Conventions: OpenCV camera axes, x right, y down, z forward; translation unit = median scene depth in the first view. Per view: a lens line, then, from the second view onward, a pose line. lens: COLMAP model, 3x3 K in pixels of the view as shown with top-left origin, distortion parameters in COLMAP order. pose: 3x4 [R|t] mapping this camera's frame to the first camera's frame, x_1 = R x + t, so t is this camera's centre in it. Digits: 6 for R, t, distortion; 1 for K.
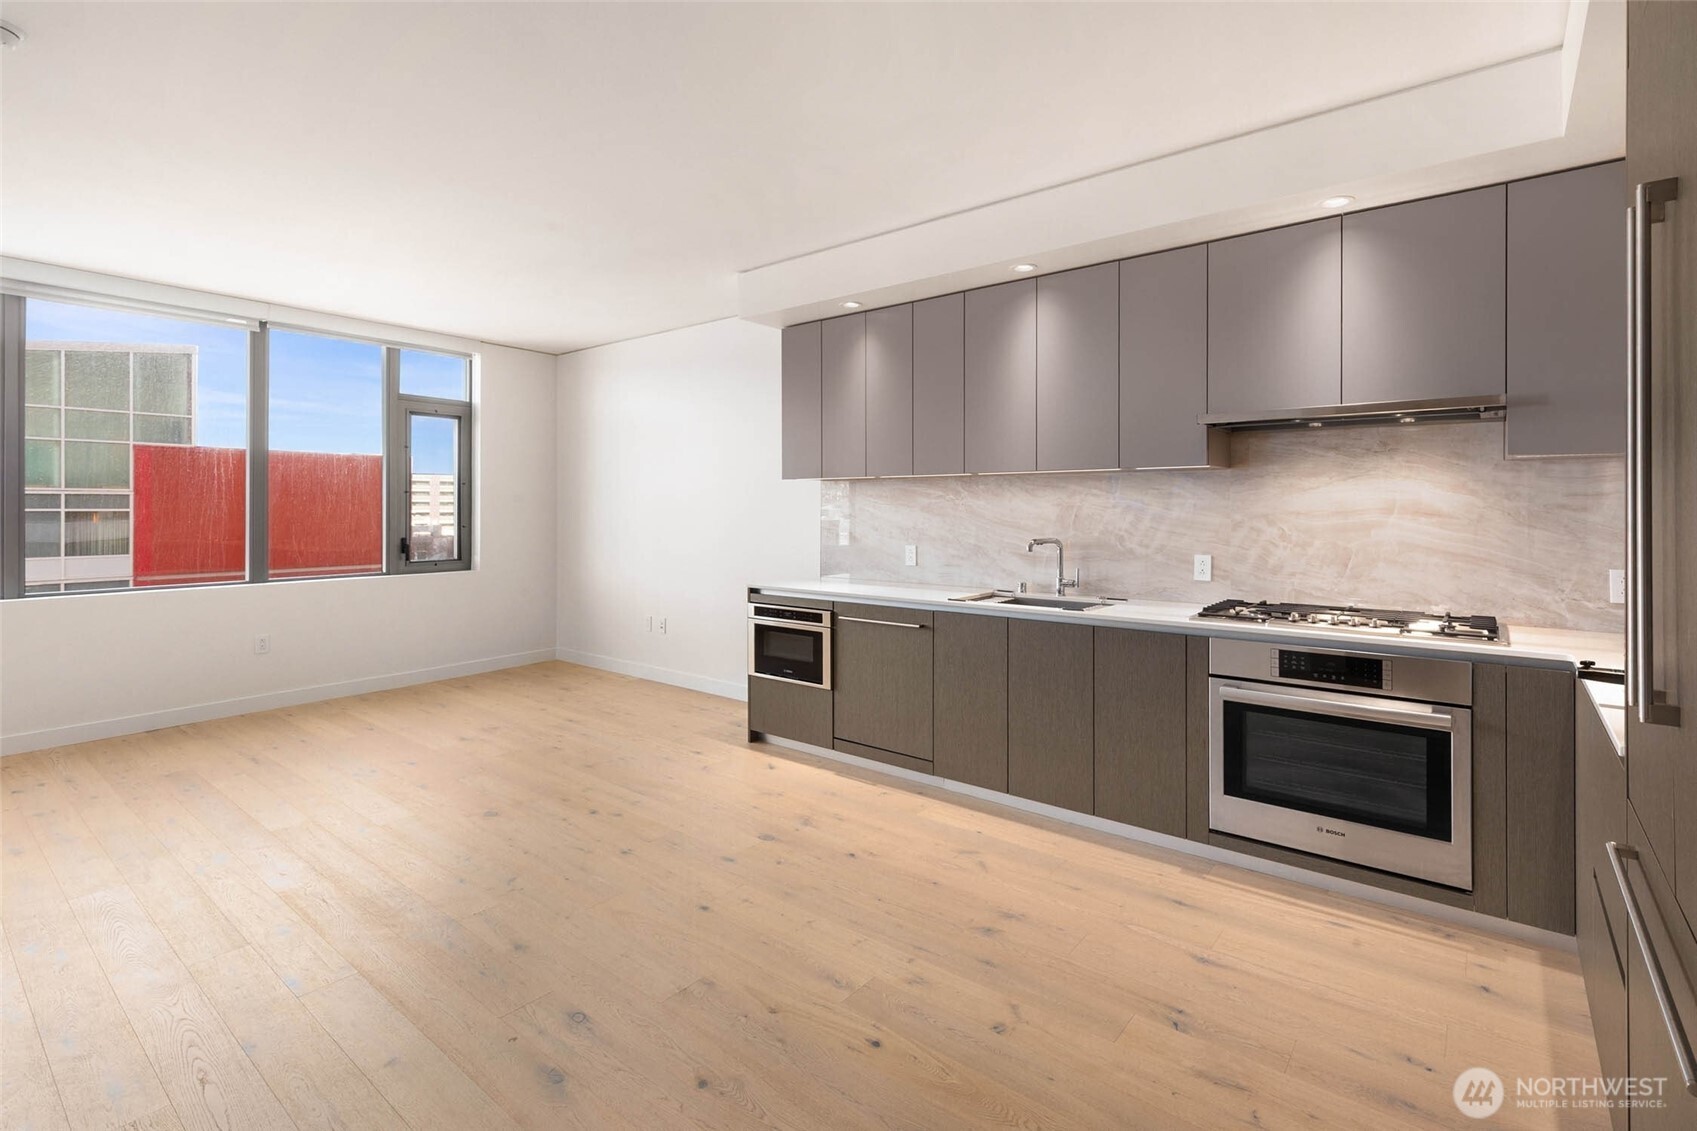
lens RADIAL K [[787.2, 0, 874.5], [0, 787.2, 508.7], [0, 0, 1]] dist [0.003634, 0.002261]
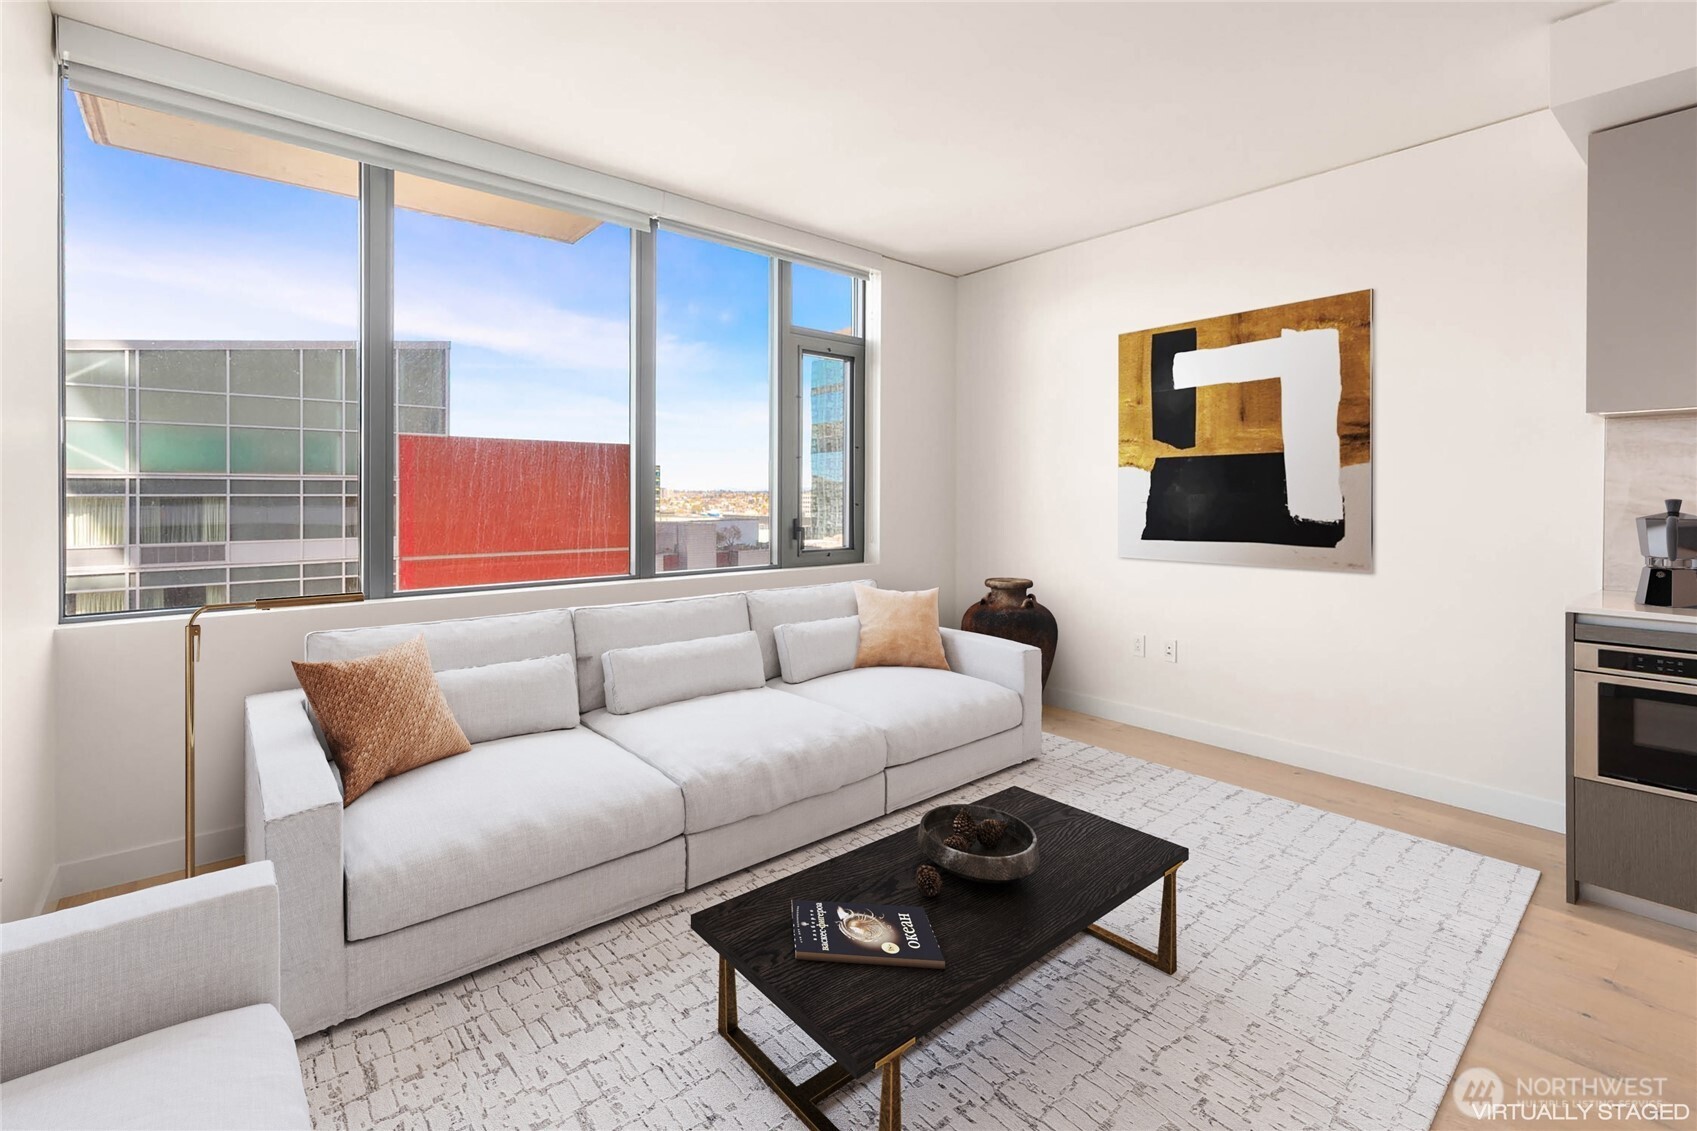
lens RADIAL K [[787.2, 0, 893.9], [0, 787.2, 502.4], [0, 0, 1]] dist [0.003634, 0.002261]
pose [[0.984389, 0.002508, -0.175987, -0.617594], [-0.001512, 0.999982, 0.005795, 0.027394], [0.175999, -0.005438, 0.984375, 0.469251]]
